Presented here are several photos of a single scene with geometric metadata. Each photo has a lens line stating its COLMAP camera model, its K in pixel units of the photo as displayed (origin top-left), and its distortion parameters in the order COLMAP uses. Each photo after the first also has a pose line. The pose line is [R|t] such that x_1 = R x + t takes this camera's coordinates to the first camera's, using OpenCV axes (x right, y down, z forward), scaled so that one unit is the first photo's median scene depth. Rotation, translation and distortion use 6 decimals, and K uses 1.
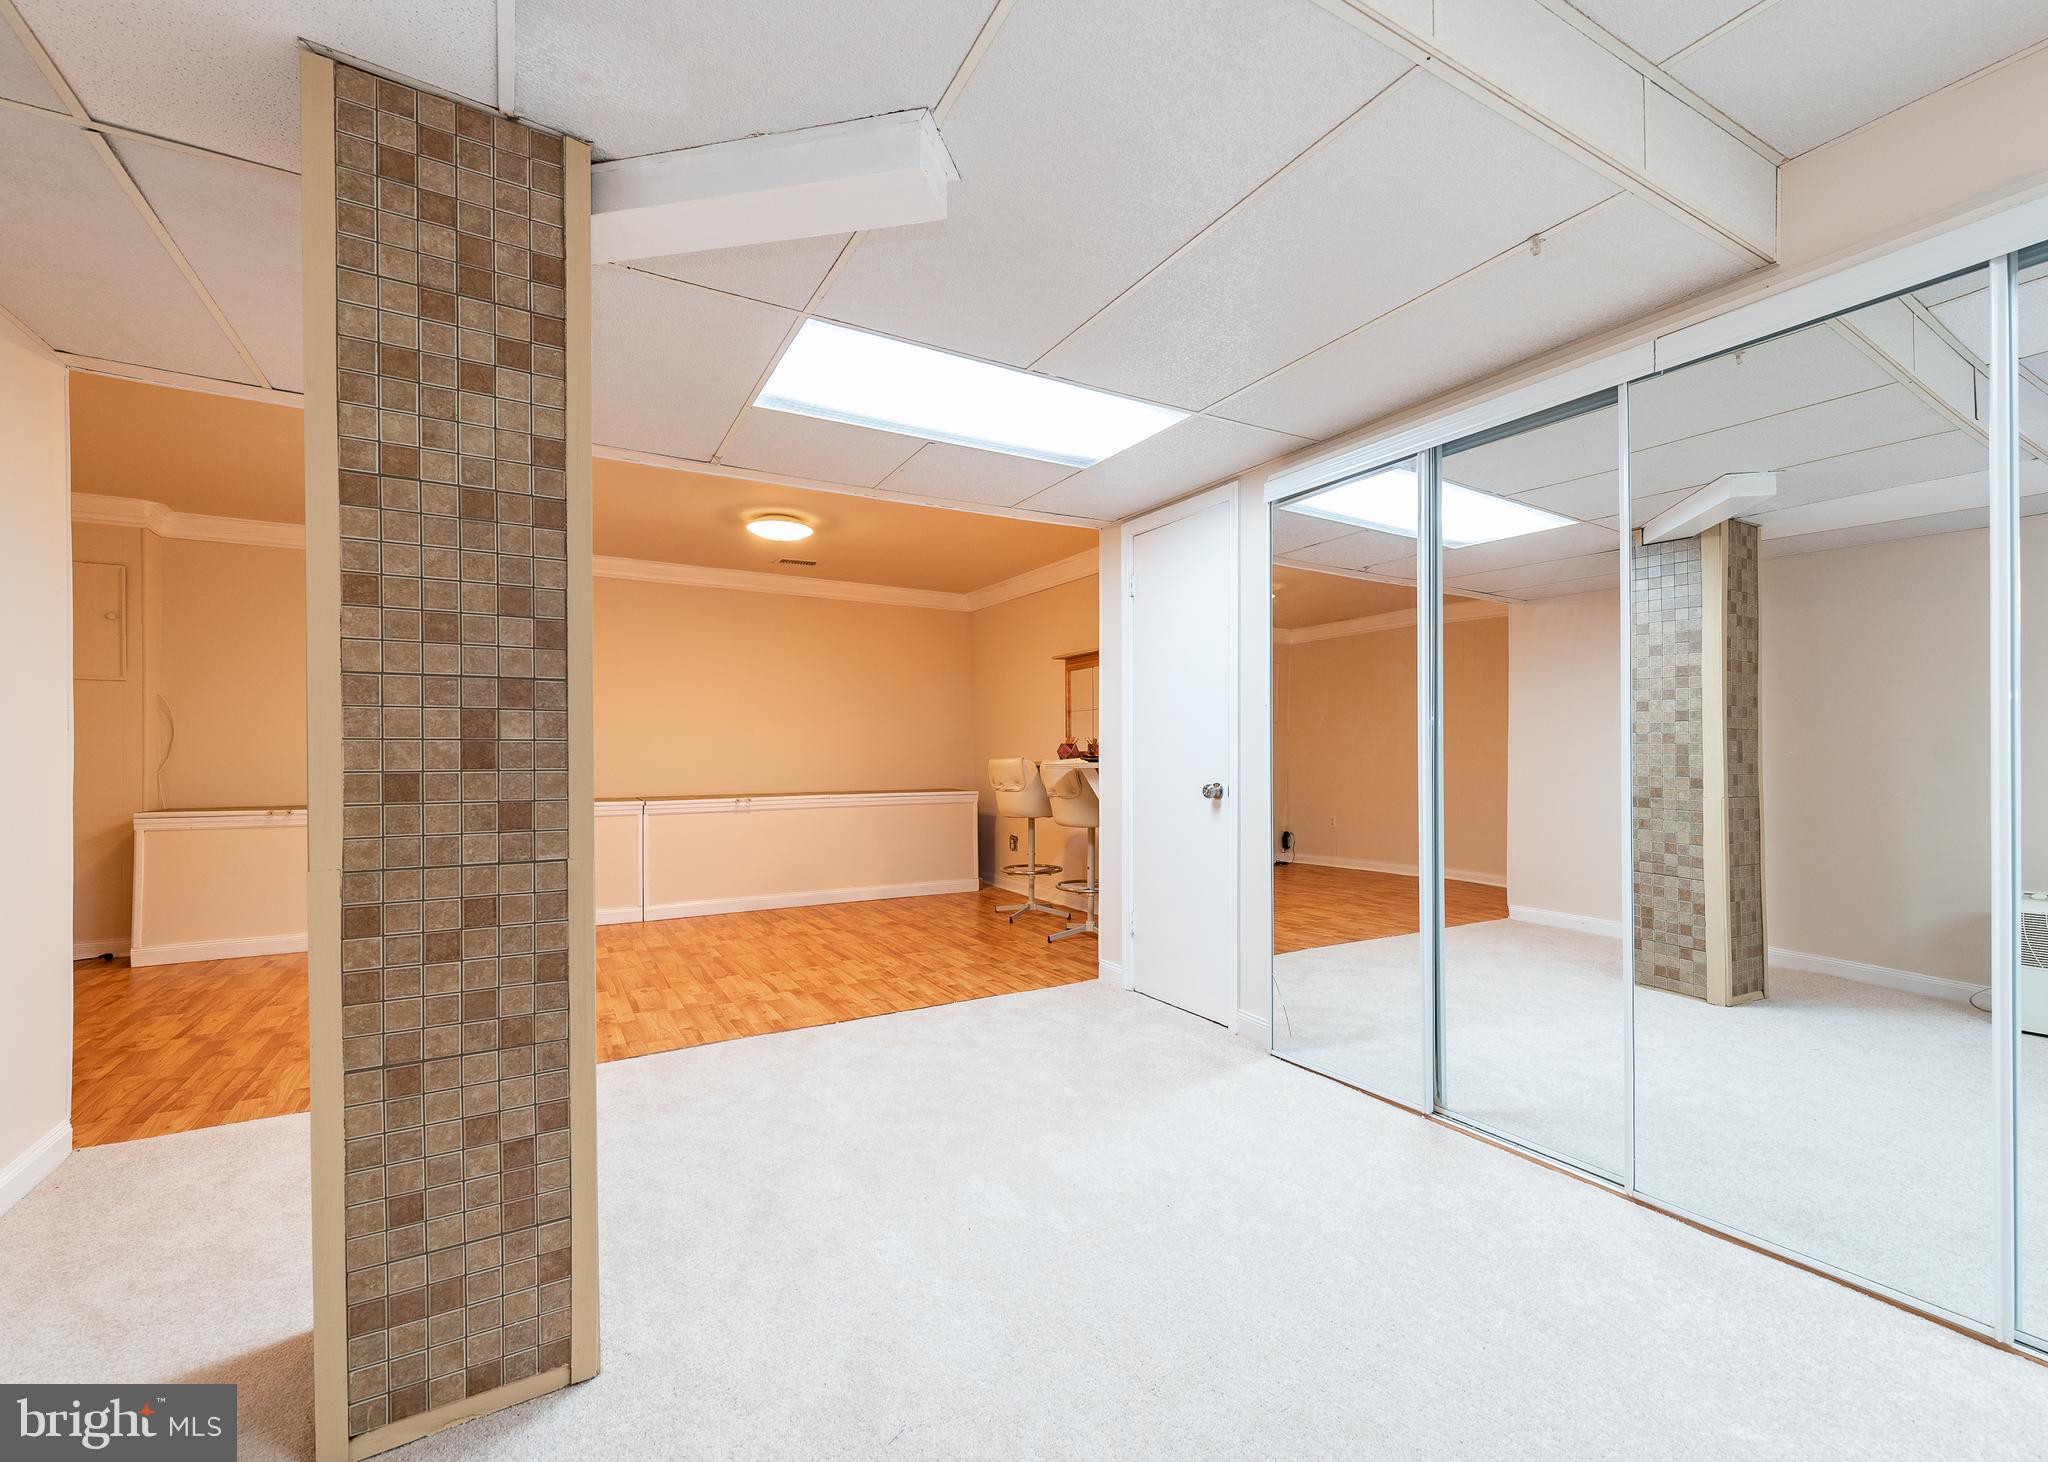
lens RADIAL K [[843.7, 0, 1029.9], [0, 843.7, 744.0], [0, 0, 1]] dist [0.010282, -0.001662]
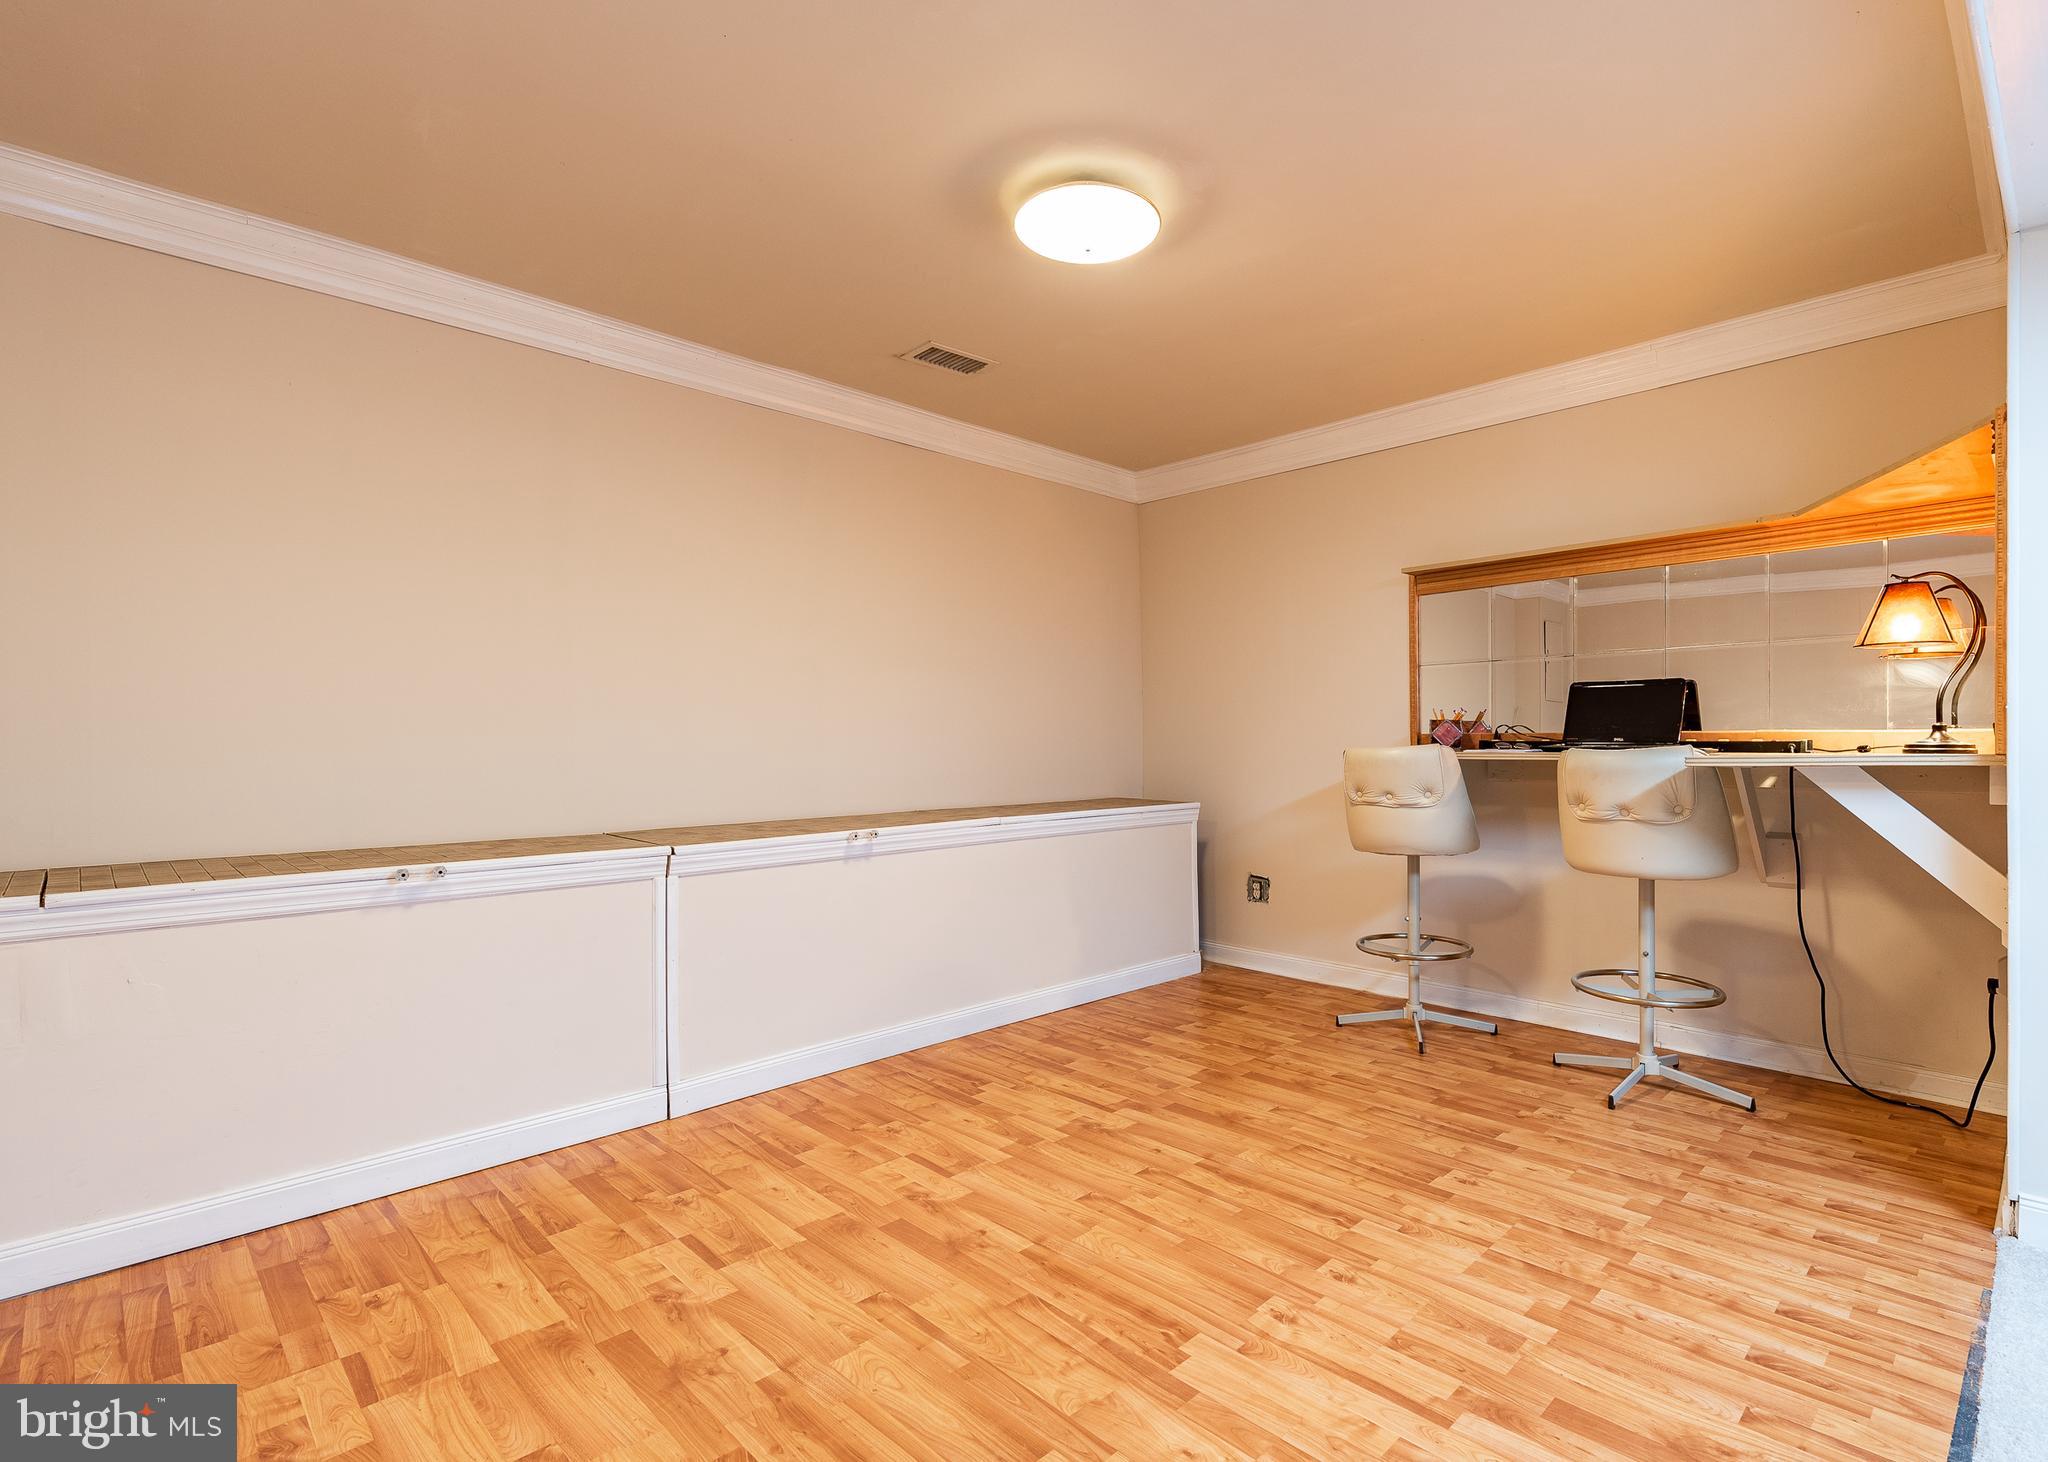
lens RADIAL K [[915.2, 0, 1024.0], [0, 915.2, 735.2], [0, 0, 1]] dist [0.000497, -0.000180]
pose [[0.964480, 0.001702, 0.264152, -0.494756], [-0.002802, 0.999989, 0.003784, 0.010212], [-0.264143, -0.004390, 0.964474, 0.601690]]
